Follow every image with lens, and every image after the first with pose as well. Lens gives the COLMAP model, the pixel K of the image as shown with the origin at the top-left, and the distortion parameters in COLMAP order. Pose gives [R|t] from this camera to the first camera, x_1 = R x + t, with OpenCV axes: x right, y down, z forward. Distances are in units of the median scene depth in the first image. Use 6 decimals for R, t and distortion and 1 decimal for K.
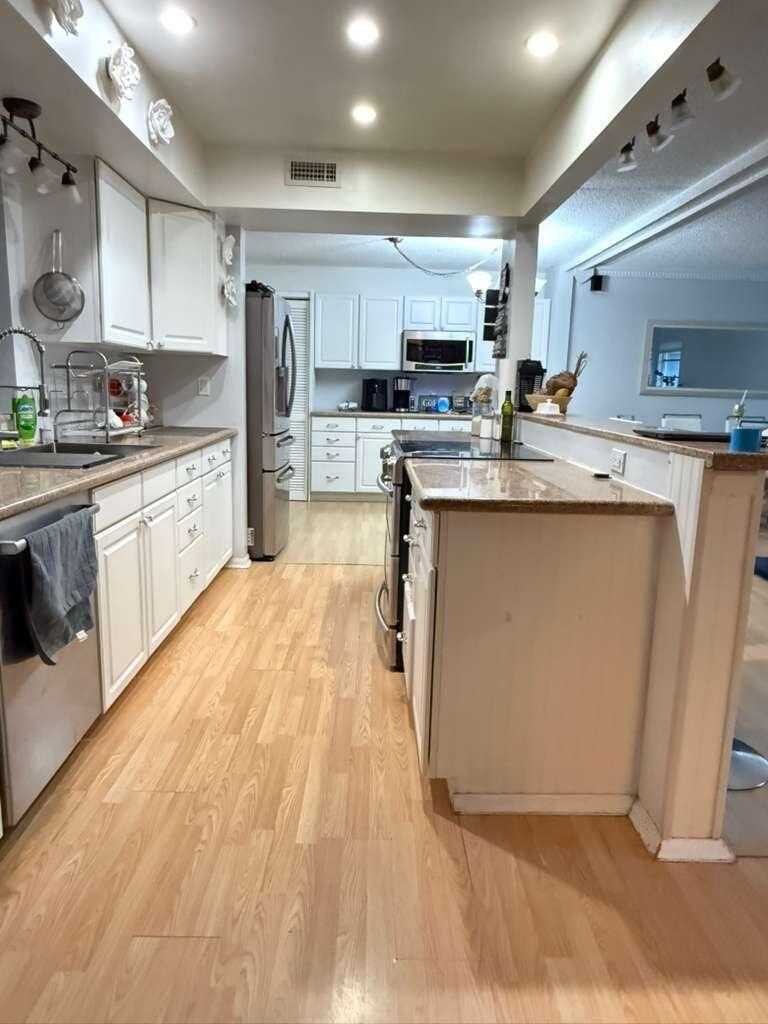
lens RADIAL K [[666.8, 0, 379.8], [0, 666.8, 504.3], [0, 0, 1]] dist [0.000033, 0.009383]
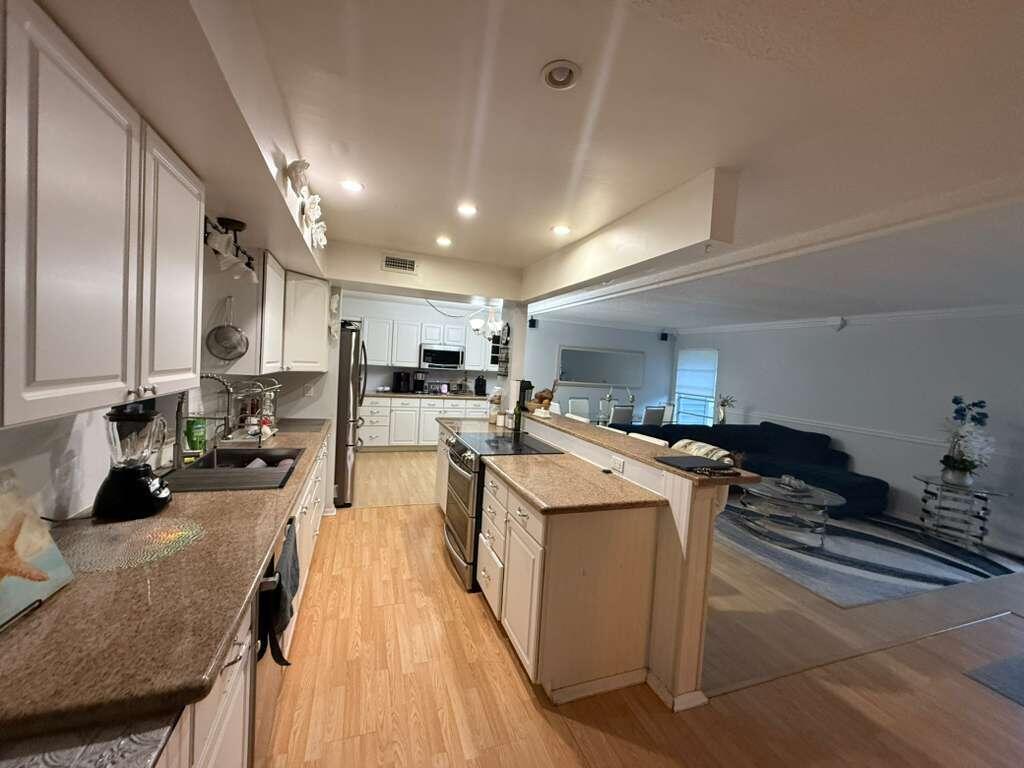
lens RADIAL K [[408.1, 0, 507.0], [0, 408.1, 385.2], [0, 0, 1]] dist [-0.000254, 0.000742]
pose [[0.945627, 0.014711, 0.324921, -0.188437], [0.020932, 0.994153, -0.105931, -0.110901], [-0.324580, 0.106973, 0.939790, 0.031716]]
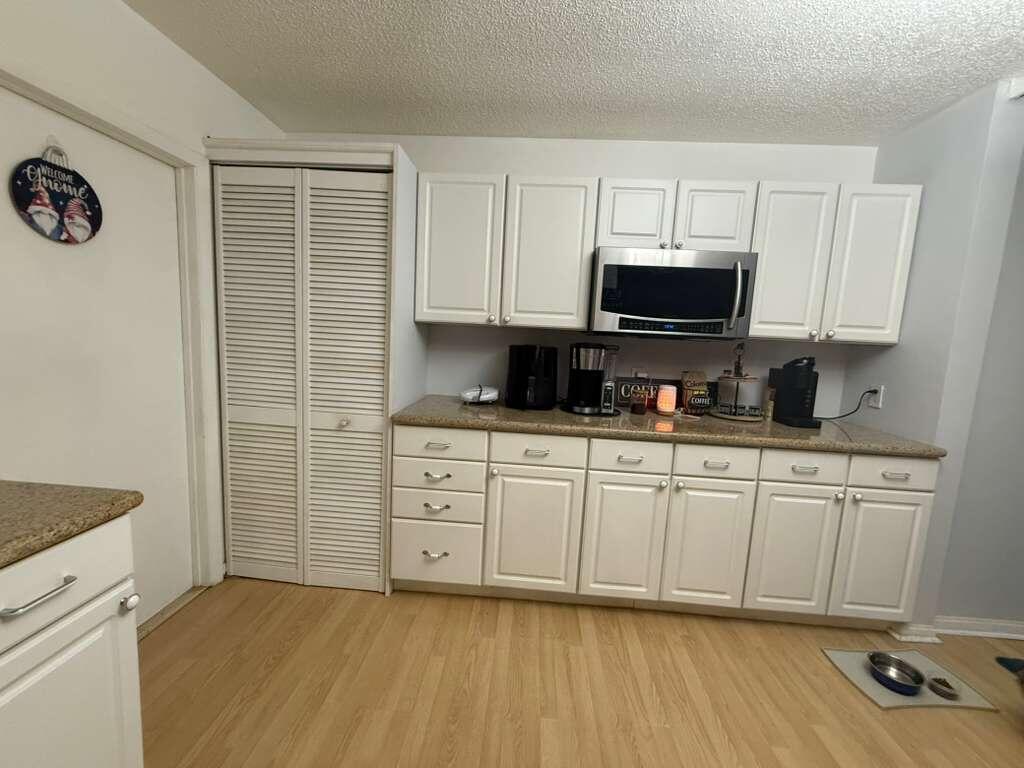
lens RADIAL K [[408.1, 0, 506.2], [0, 408.1, 382.7], [0, 0, 1]] dist [-0.000254, 0.000742]
pose [[0.996526, 0.033579, -0.076215, -0.007858], [-0.038287, 0.997392, -0.061176, -0.309563], [0.073962, 0.063881, 0.995213, 1.526734]]
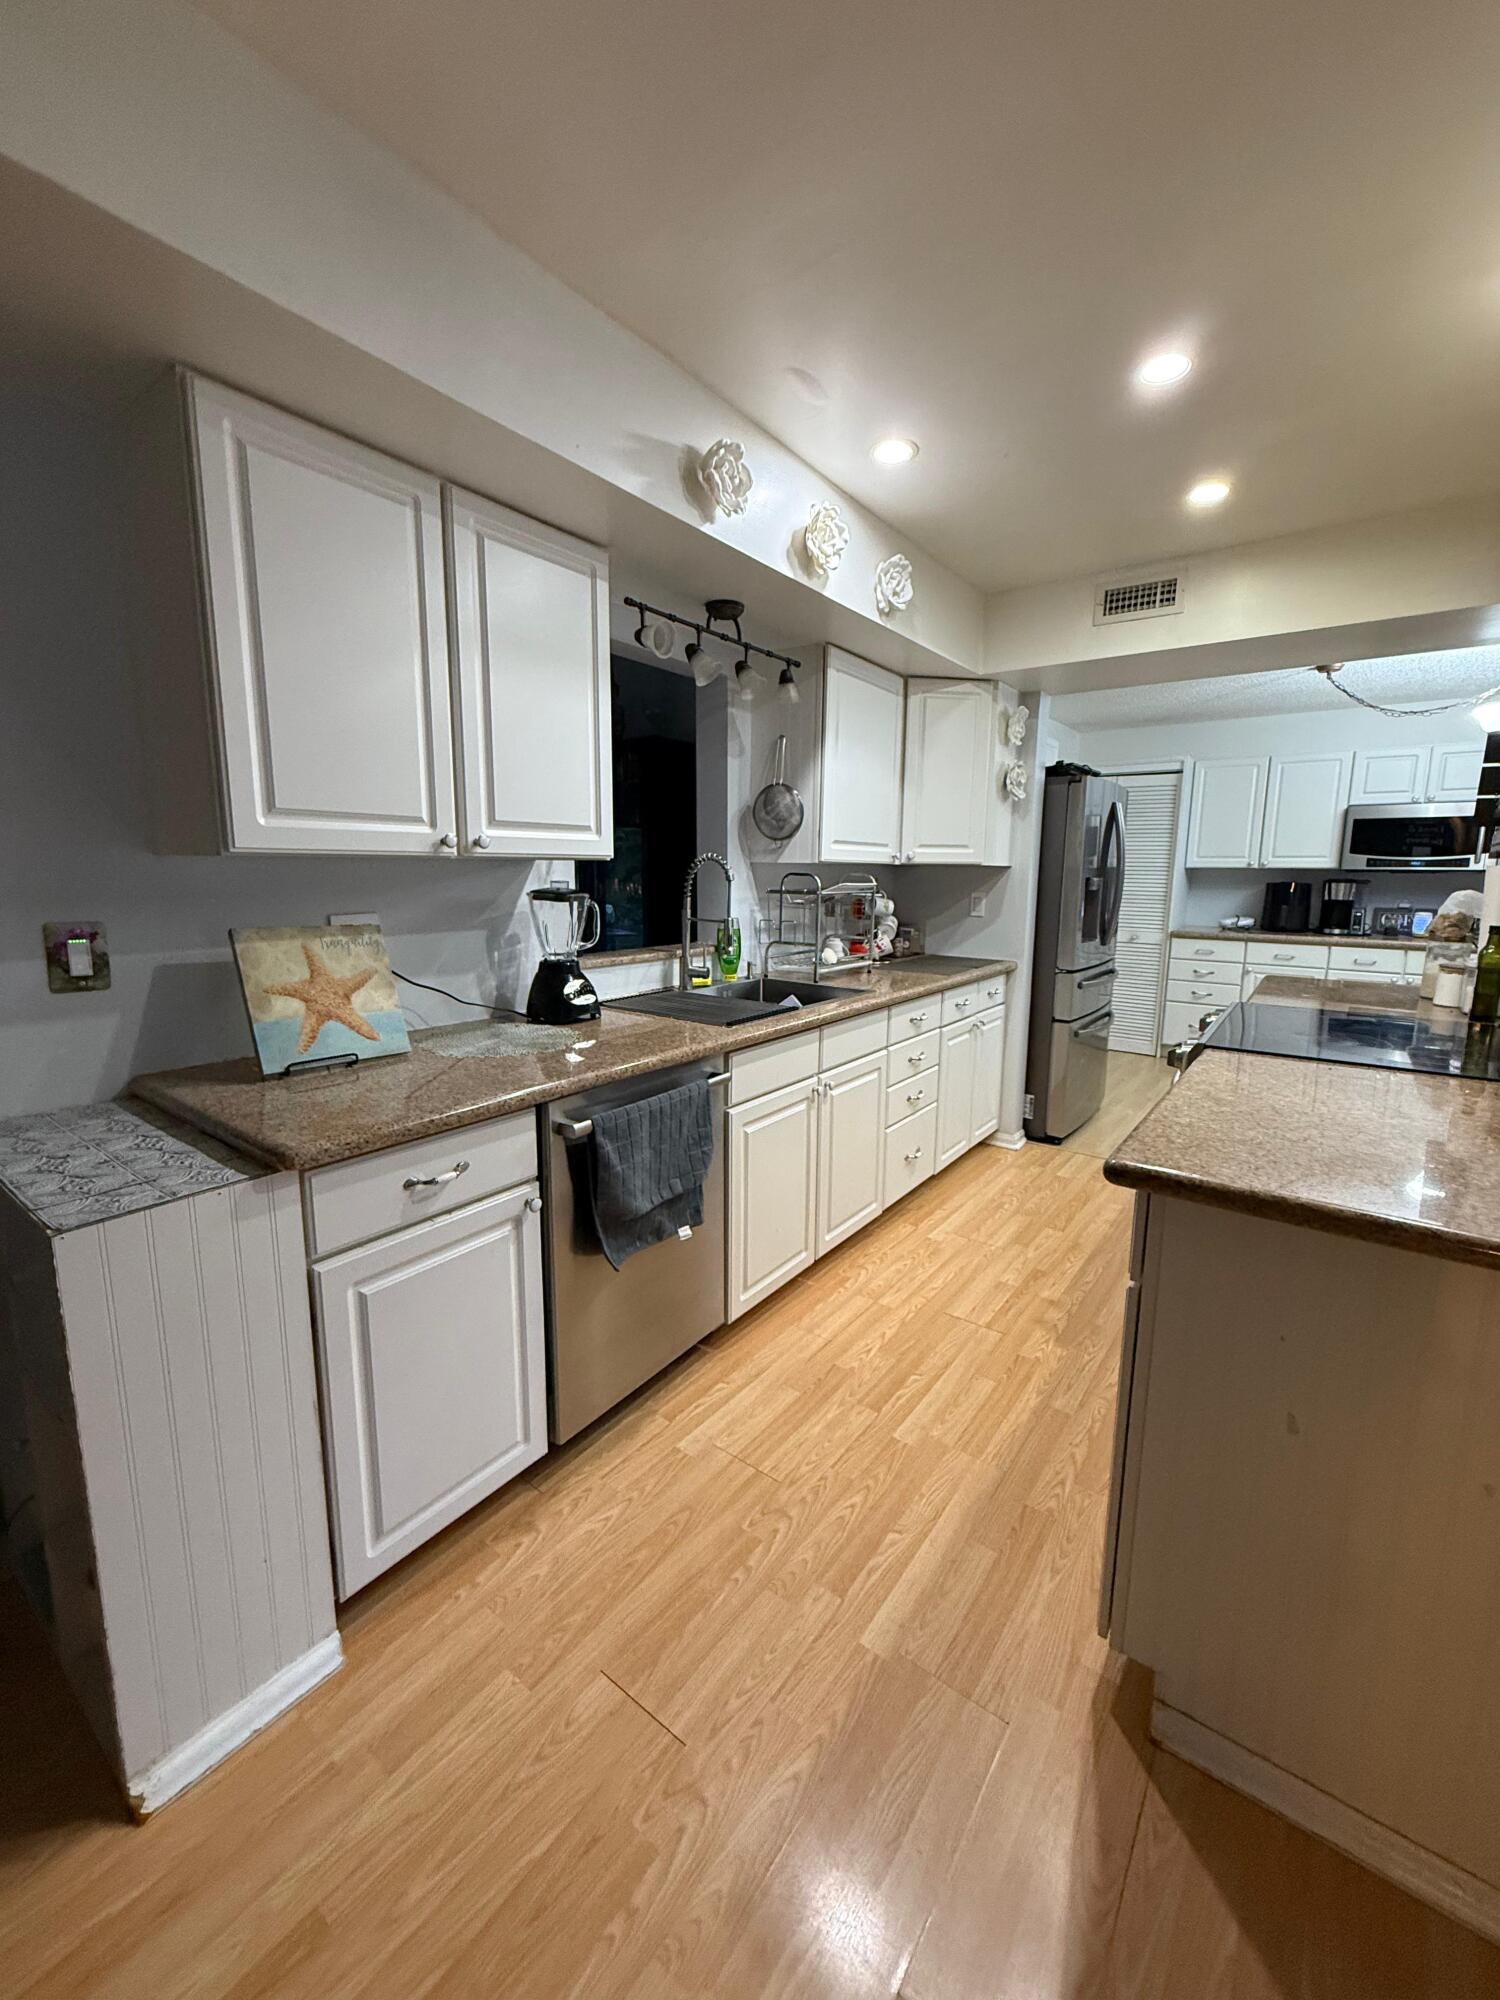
lens RADIAL K [[797.1, 0, 751.5], [0, 797.1, 995.8], [0, 0, 1]] dist [-0.000254, 0.000742]
pose [[0.794261, 0.077204, -0.602652, 0.118488], [-0.095091, 0.995466, 0.002202, -0.065135], [0.600090, 0.055557, 0.798001, 0.151377]]
